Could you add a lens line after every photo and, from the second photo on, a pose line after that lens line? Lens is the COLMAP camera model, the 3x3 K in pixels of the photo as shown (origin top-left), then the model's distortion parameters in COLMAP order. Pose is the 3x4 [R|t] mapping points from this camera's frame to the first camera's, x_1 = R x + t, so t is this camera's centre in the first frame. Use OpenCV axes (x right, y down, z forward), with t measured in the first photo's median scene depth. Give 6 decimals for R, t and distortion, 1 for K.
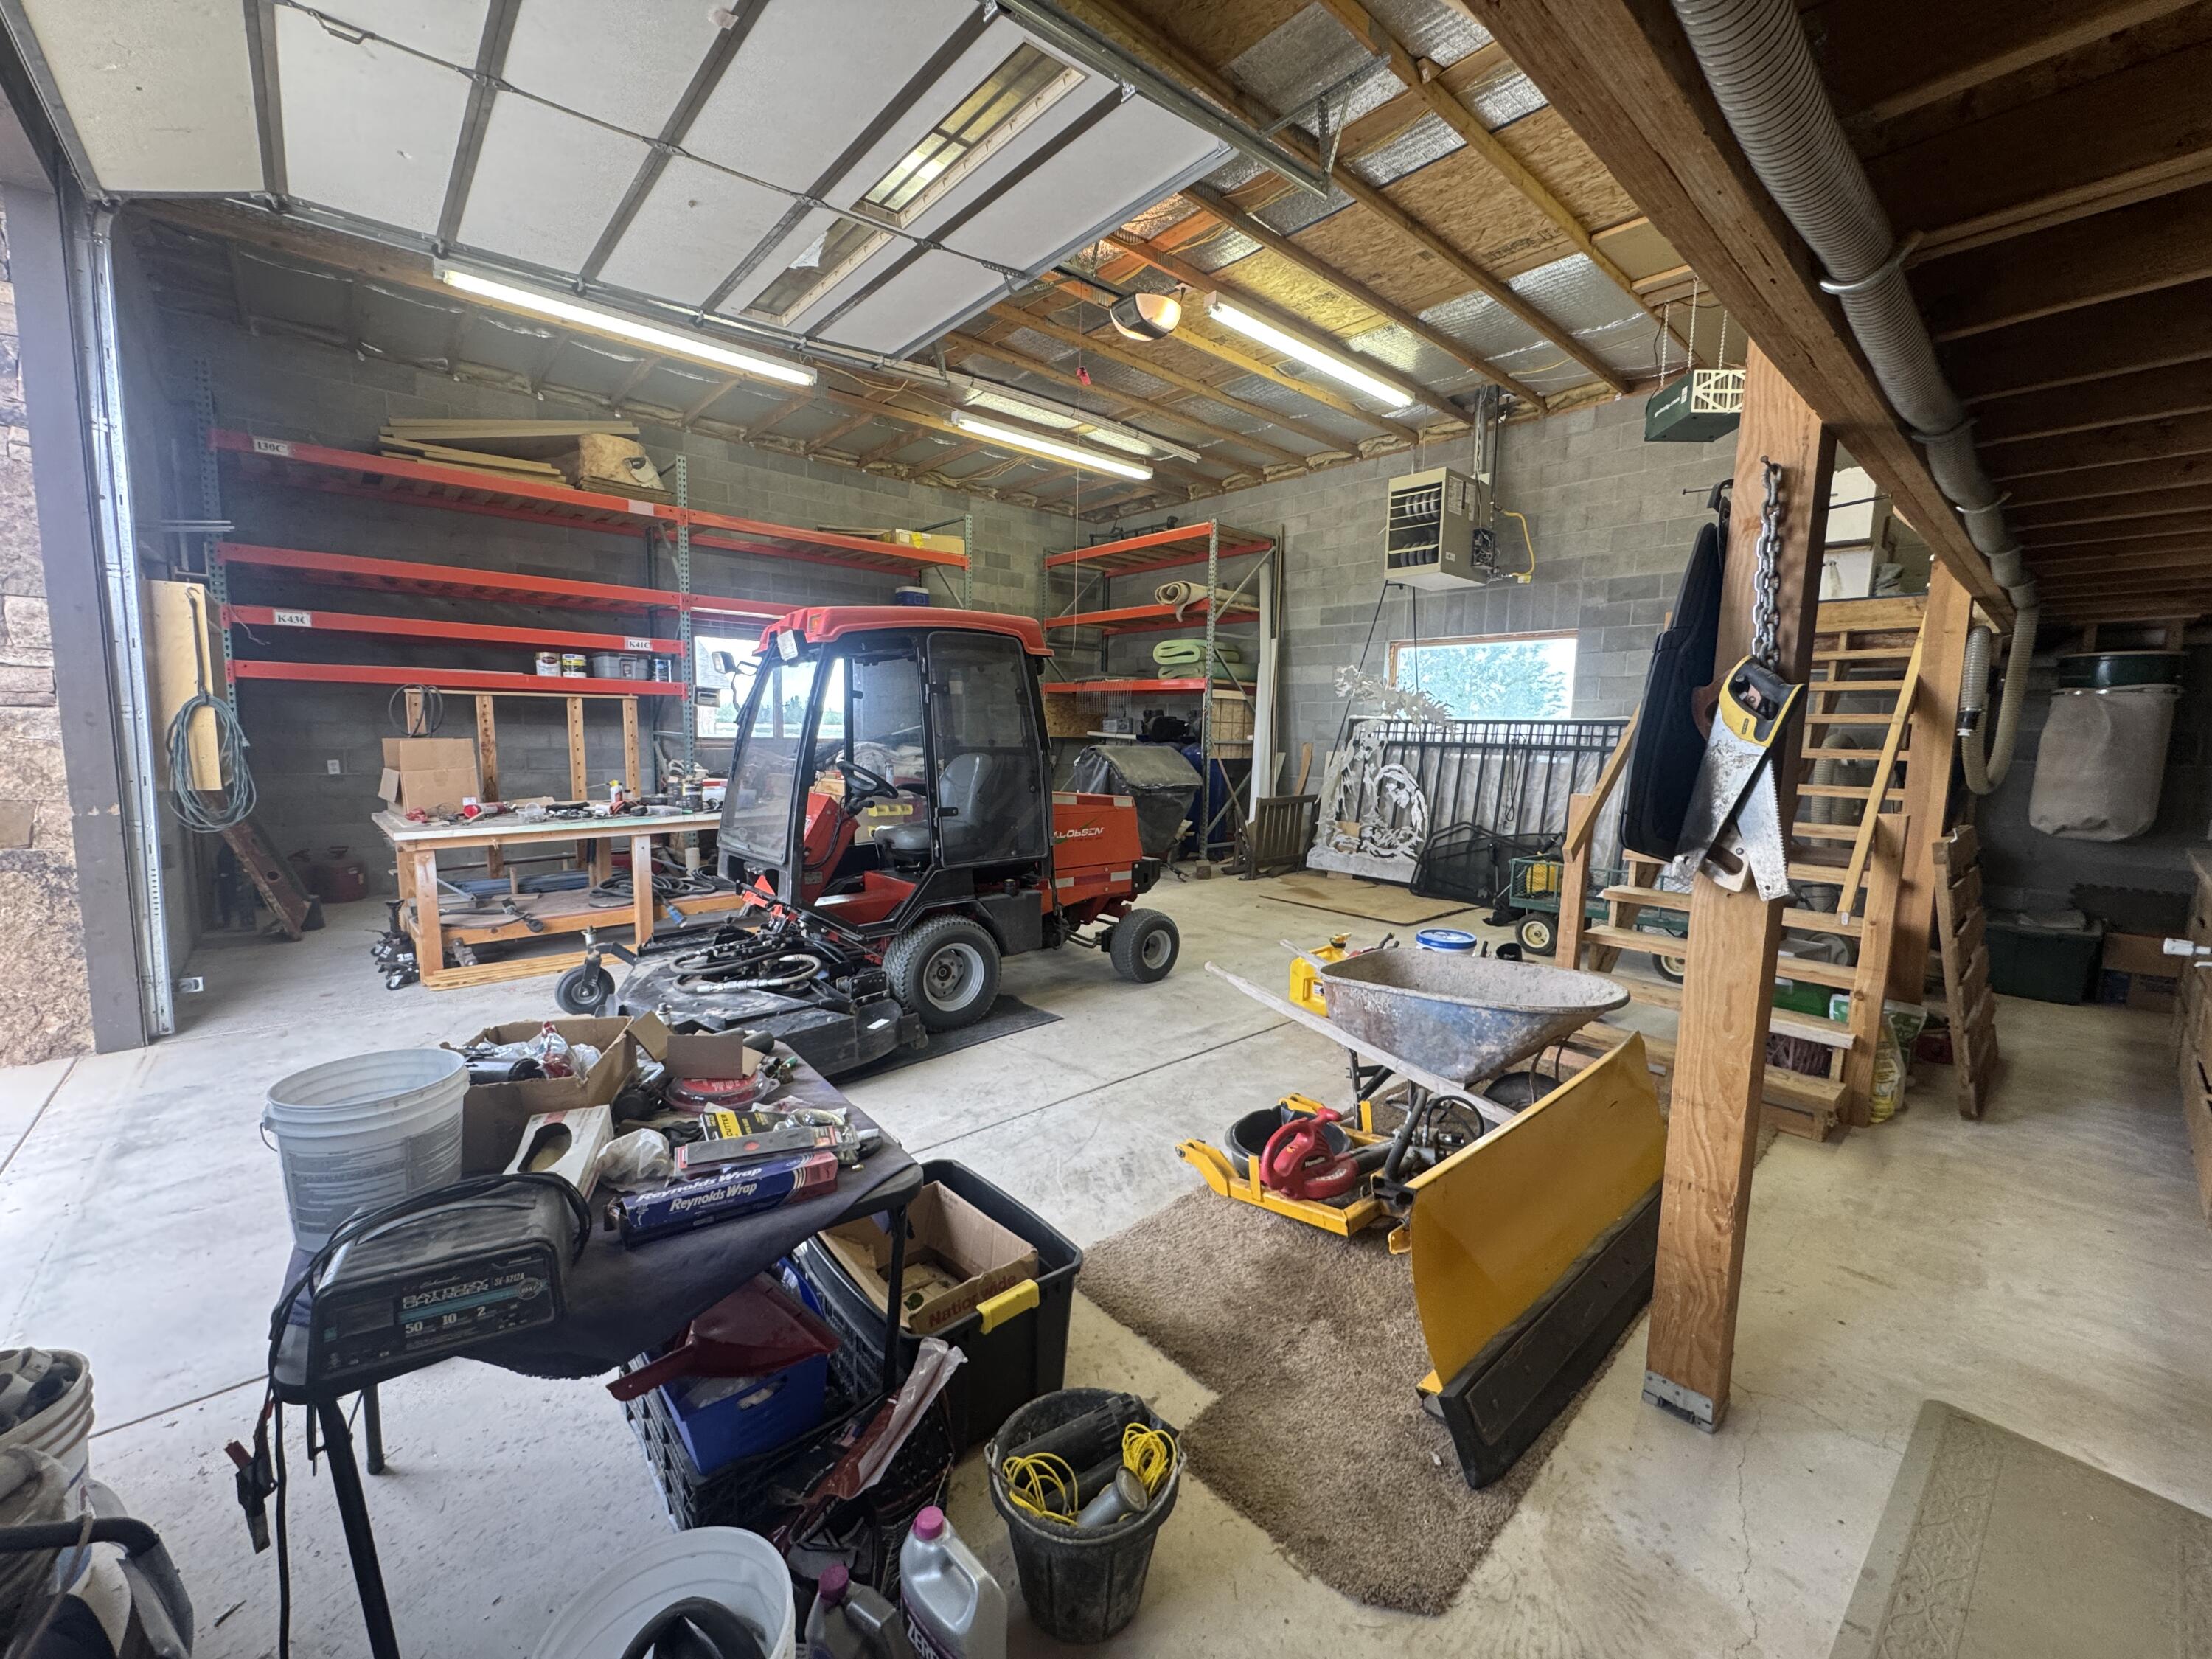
lens RADIAL K [[884.0, 0, 1108.7], [0, 884.0, 825.5], [0, 0, 1]] dist [-0.001926, 0.000530]
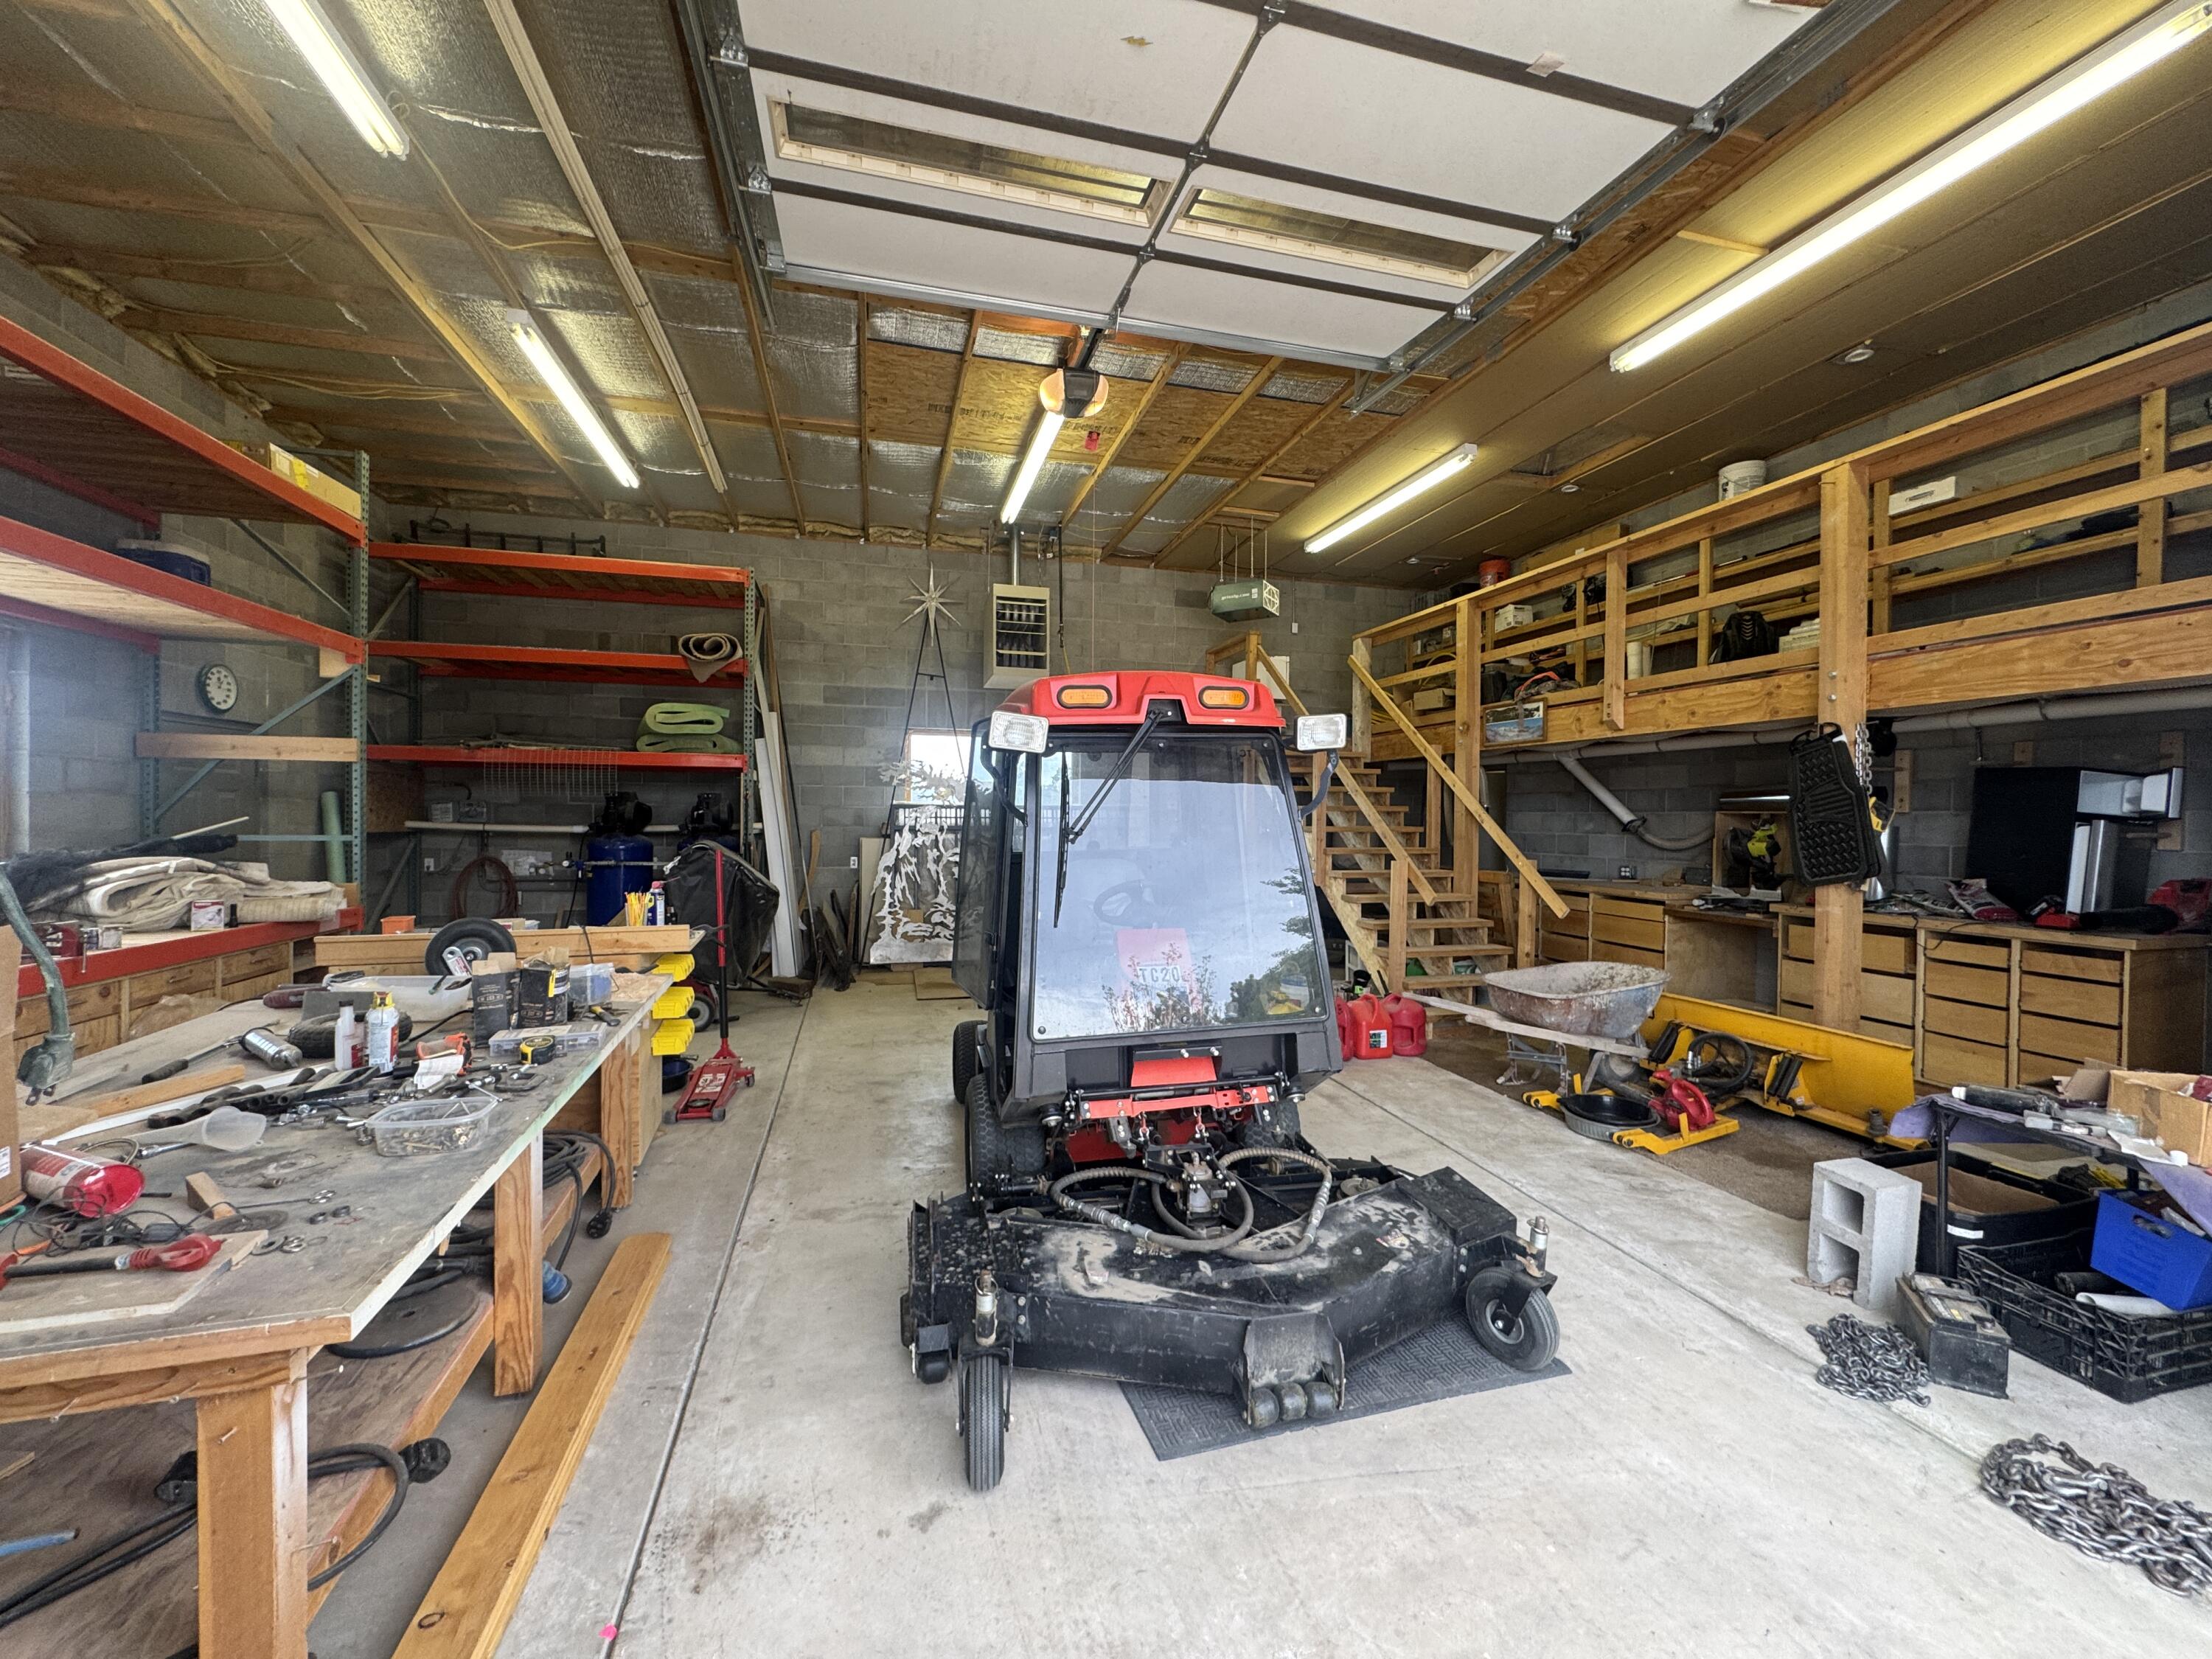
lens RADIAL K [[884.0, 0, 1108.7], [0, 884.0, 825.5], [0, 0, 1]] dist [-0.001926, 0.000530]
pose [[0.447248, -0.025807, 0.894038, -0.588432], [0.099019, 0.994868, -0.020818, -0.064658], [-0.888912, 0.097837, 0.447508, 0.428288]]
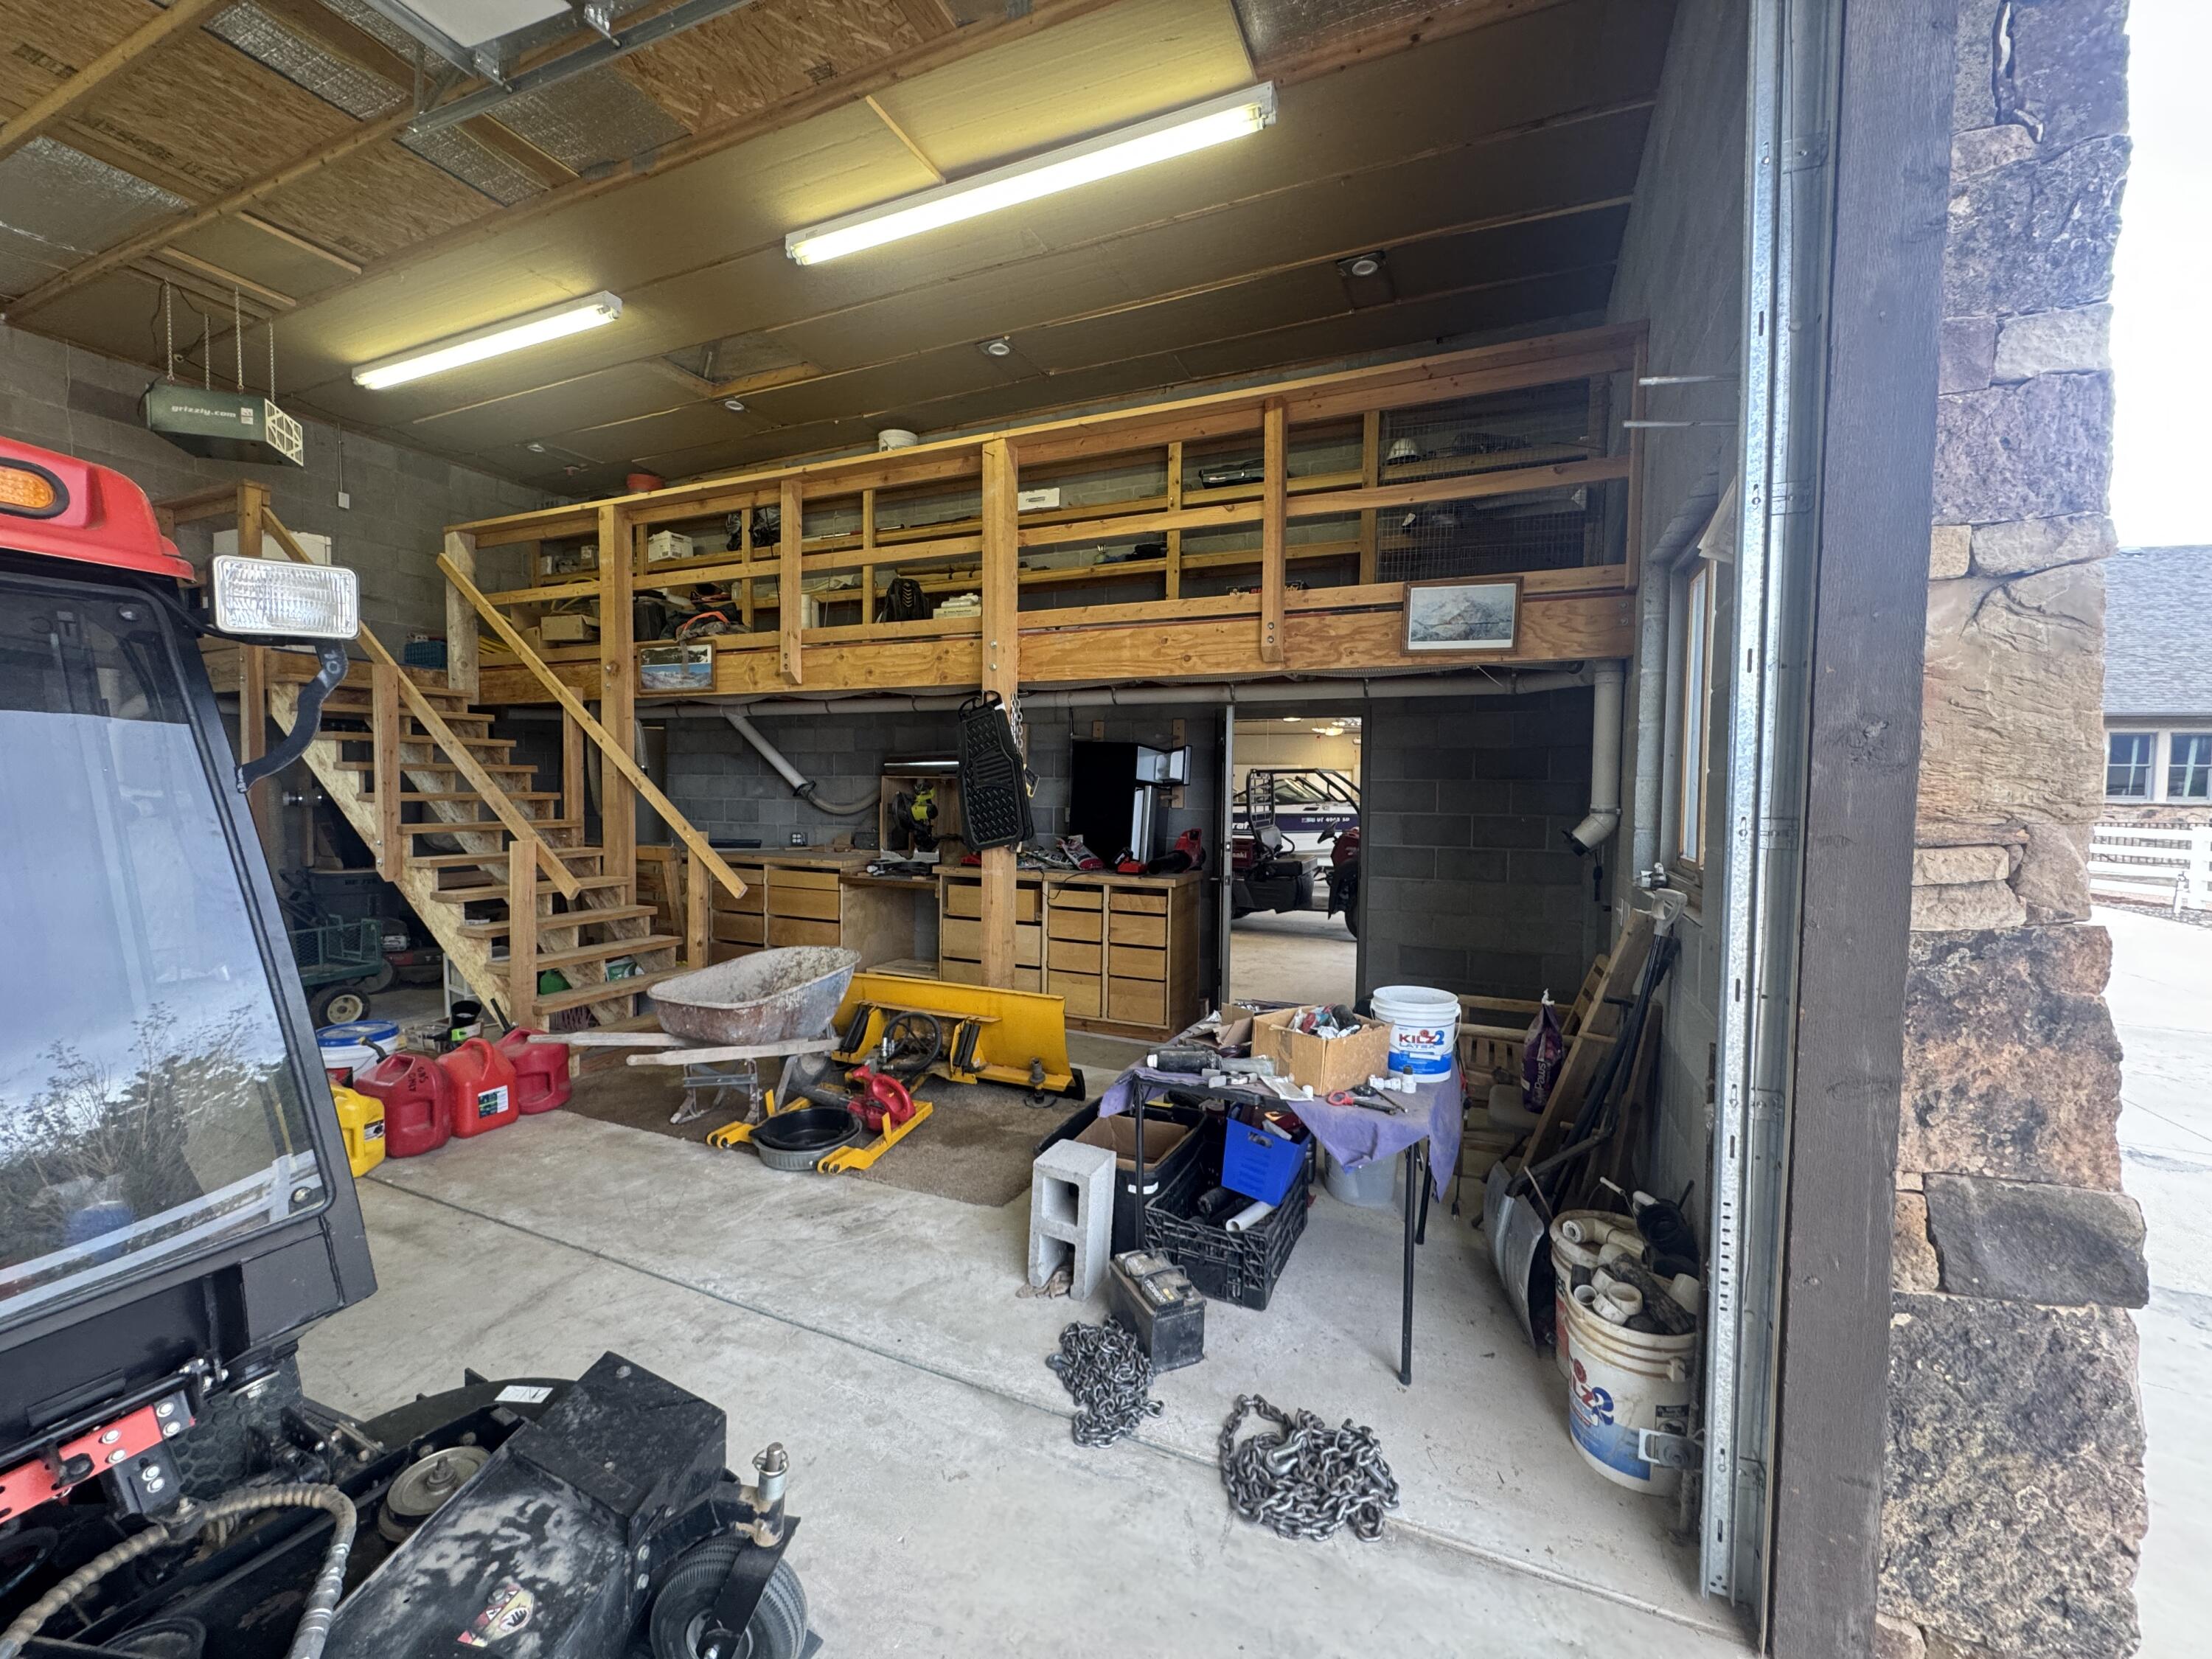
lens RADIAL K [[884.0, 0, 1108.7], [0, 884.0, 825.5], [0, 0, 1]] dist [-0.001926, 0.000530]
pose [[-0.416029, -0.064567, 0.907056, -0.428659], [0.080080, 0.991000, 0.107271, -0.064629], [-0.905819, 0.117265, -0.407114, 0.443354]]
